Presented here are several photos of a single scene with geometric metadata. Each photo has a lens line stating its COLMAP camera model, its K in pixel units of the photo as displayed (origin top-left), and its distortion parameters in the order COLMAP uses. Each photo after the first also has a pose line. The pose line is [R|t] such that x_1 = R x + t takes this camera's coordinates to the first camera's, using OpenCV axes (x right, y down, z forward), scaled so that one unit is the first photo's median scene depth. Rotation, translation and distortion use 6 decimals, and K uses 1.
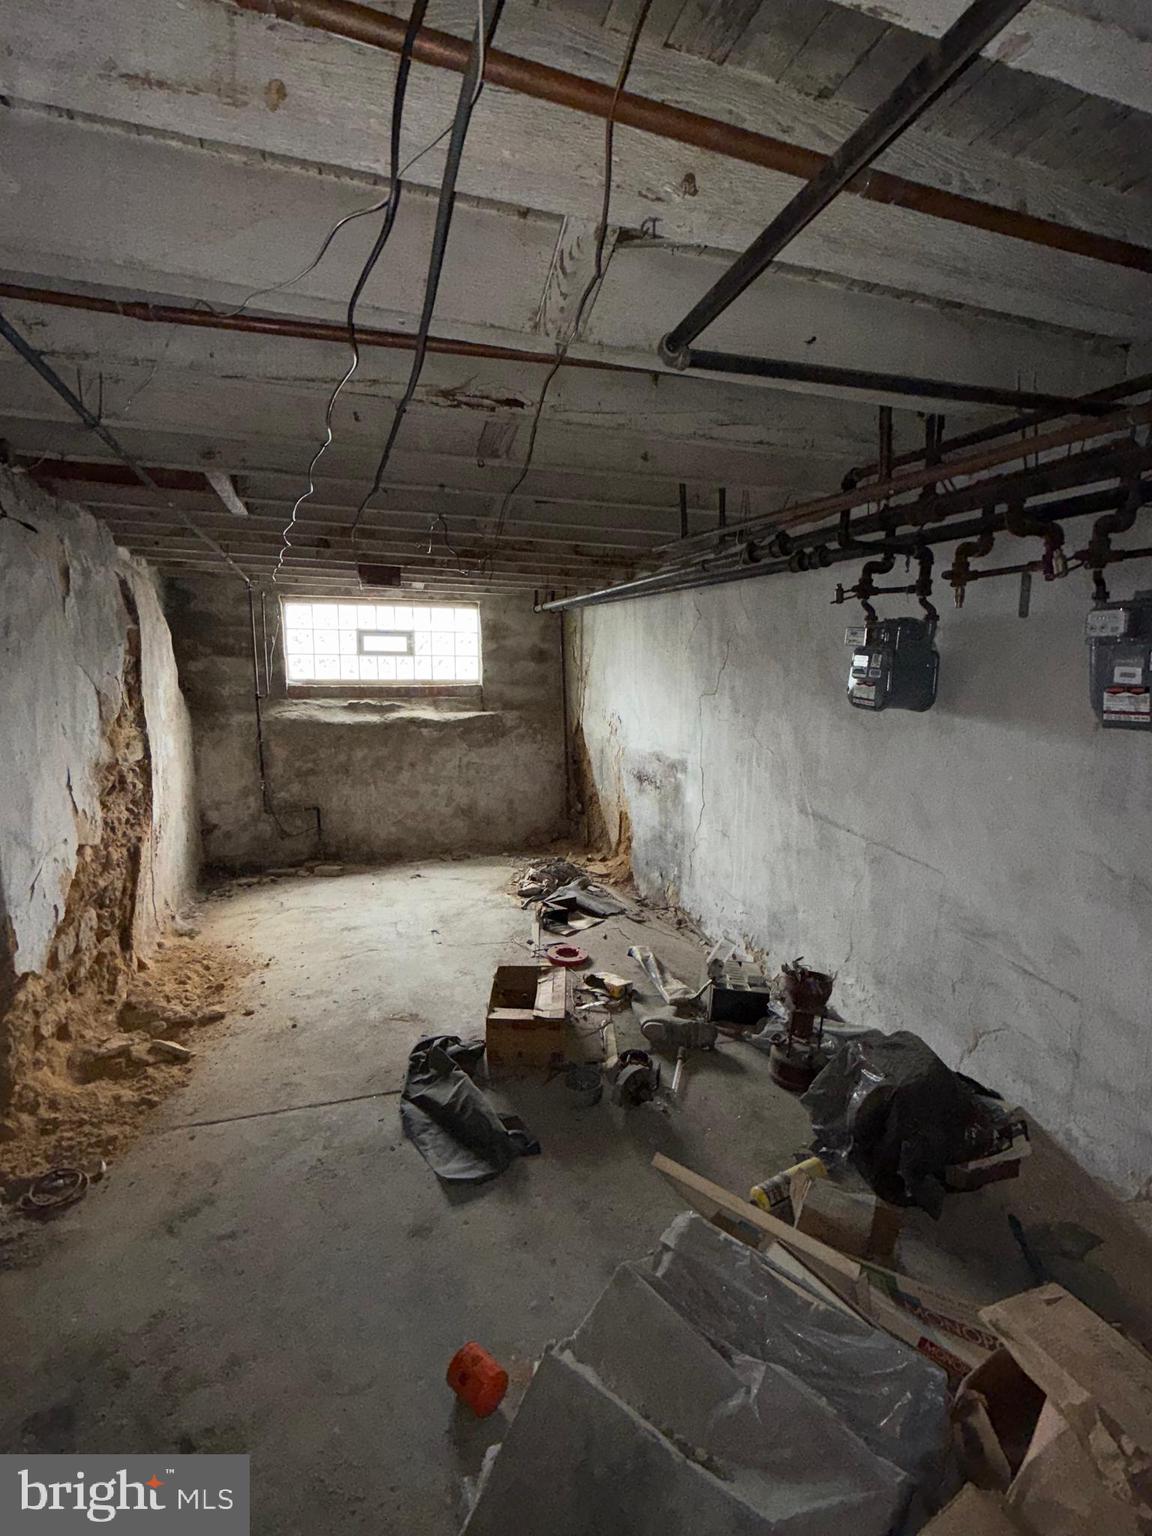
lens RADIAL K [[714.7, 0, 576.0], [0, 714.7, 768.0], [0, 0, 1]] dist [-0.003999, -0.000374]
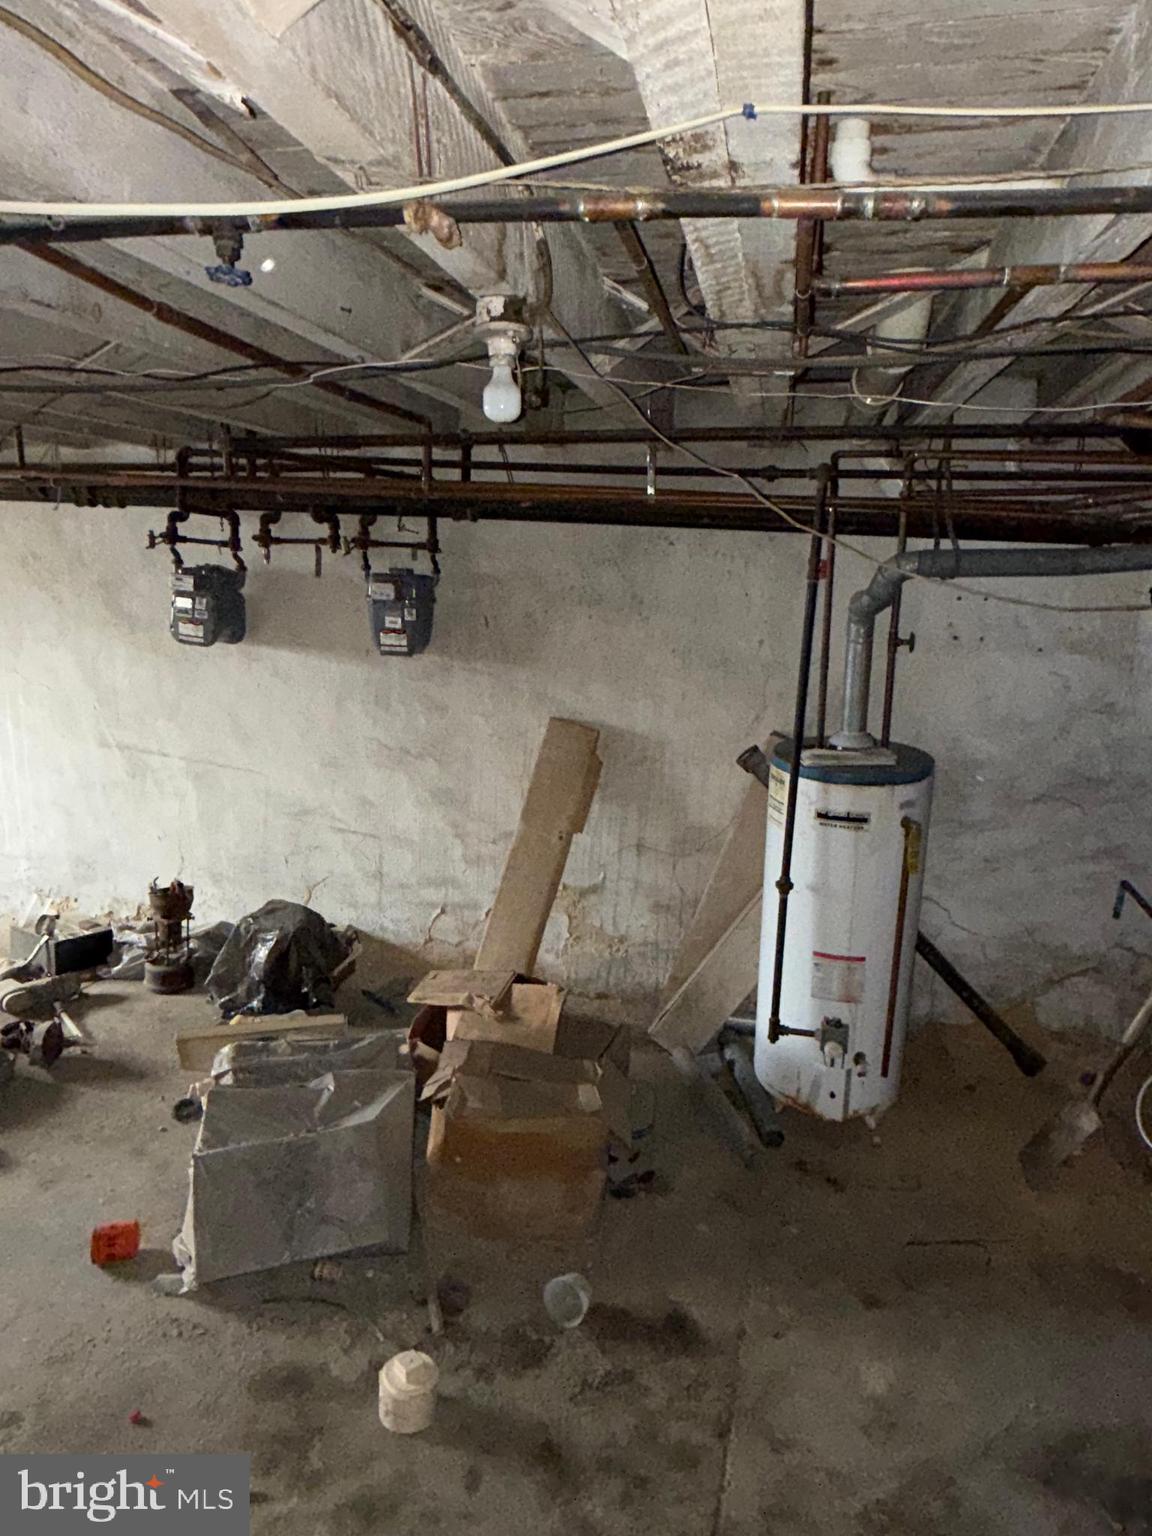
lens RADIAL K [[974.5, 0, 576.0], [0, 974.5, 768.0], [0, 0, 1]] dist [-0.002475, -0.000440]
pose [[0.512081, -0.179191, 0.840038, -0.651860], [0.087574, 0.983792, 0.156471, -0.082772], [-0.854461, -0.006560, 0.519474, -0.348216]]
